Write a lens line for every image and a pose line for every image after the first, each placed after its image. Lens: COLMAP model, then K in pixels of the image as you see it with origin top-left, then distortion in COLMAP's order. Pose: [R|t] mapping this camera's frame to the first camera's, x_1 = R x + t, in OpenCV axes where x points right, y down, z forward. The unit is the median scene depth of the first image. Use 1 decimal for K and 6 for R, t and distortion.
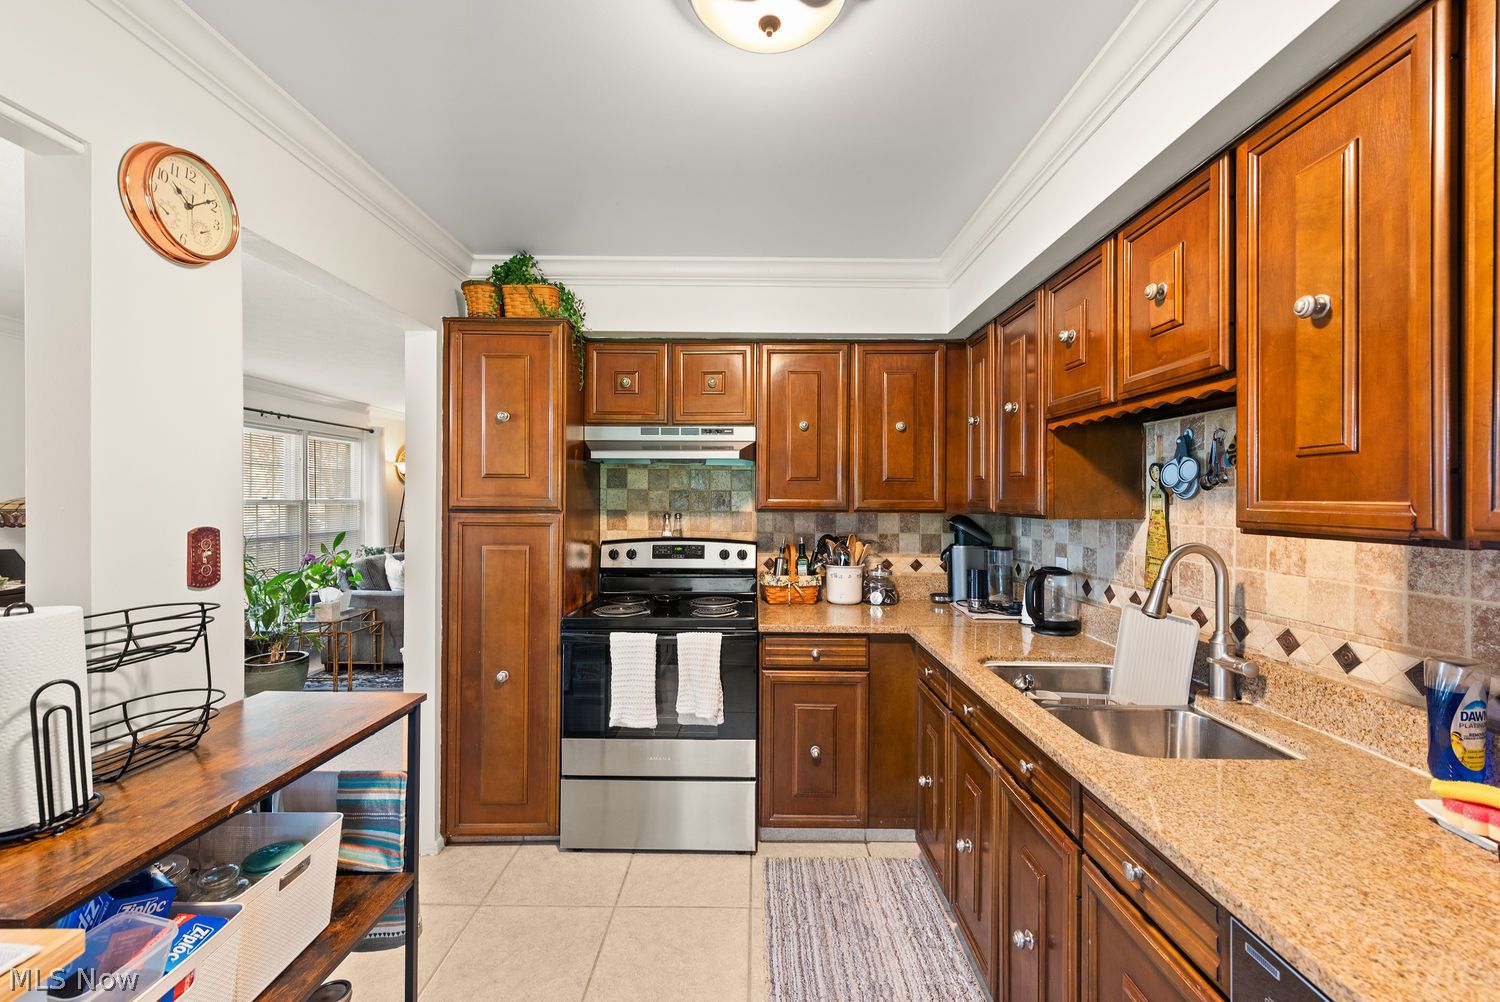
lens RADIAL K [[614.9, 0, 751.0], [0, 614.9, 500.0], [0, 0, 1]] dist [0.004838, -0.000511]
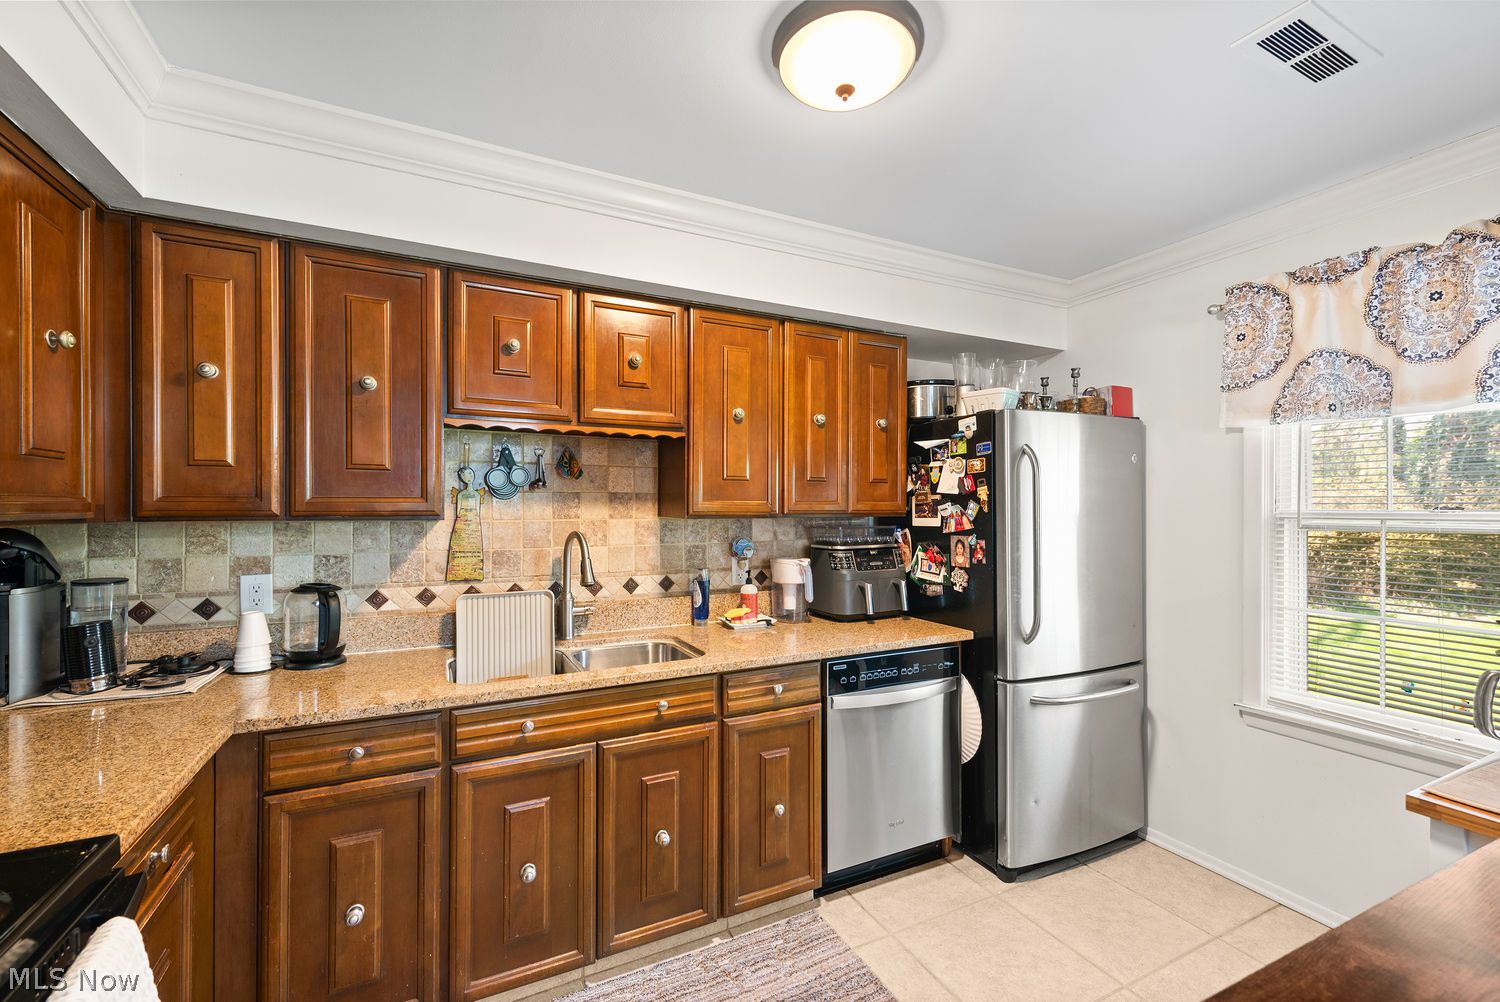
lens RADIAL K [[614.9, 0, 749.4], [0, 614.9, 505.0], [0, 0, 1]] dist [0.004838, -0.000511]
pose [[-0.451946, -0.001628, 0.892044, -0.803551], [-0.001121, 0.999999, 0.001257, 0.010549], [-0.892045, -0.000432, -0.451947, 1.449964]]
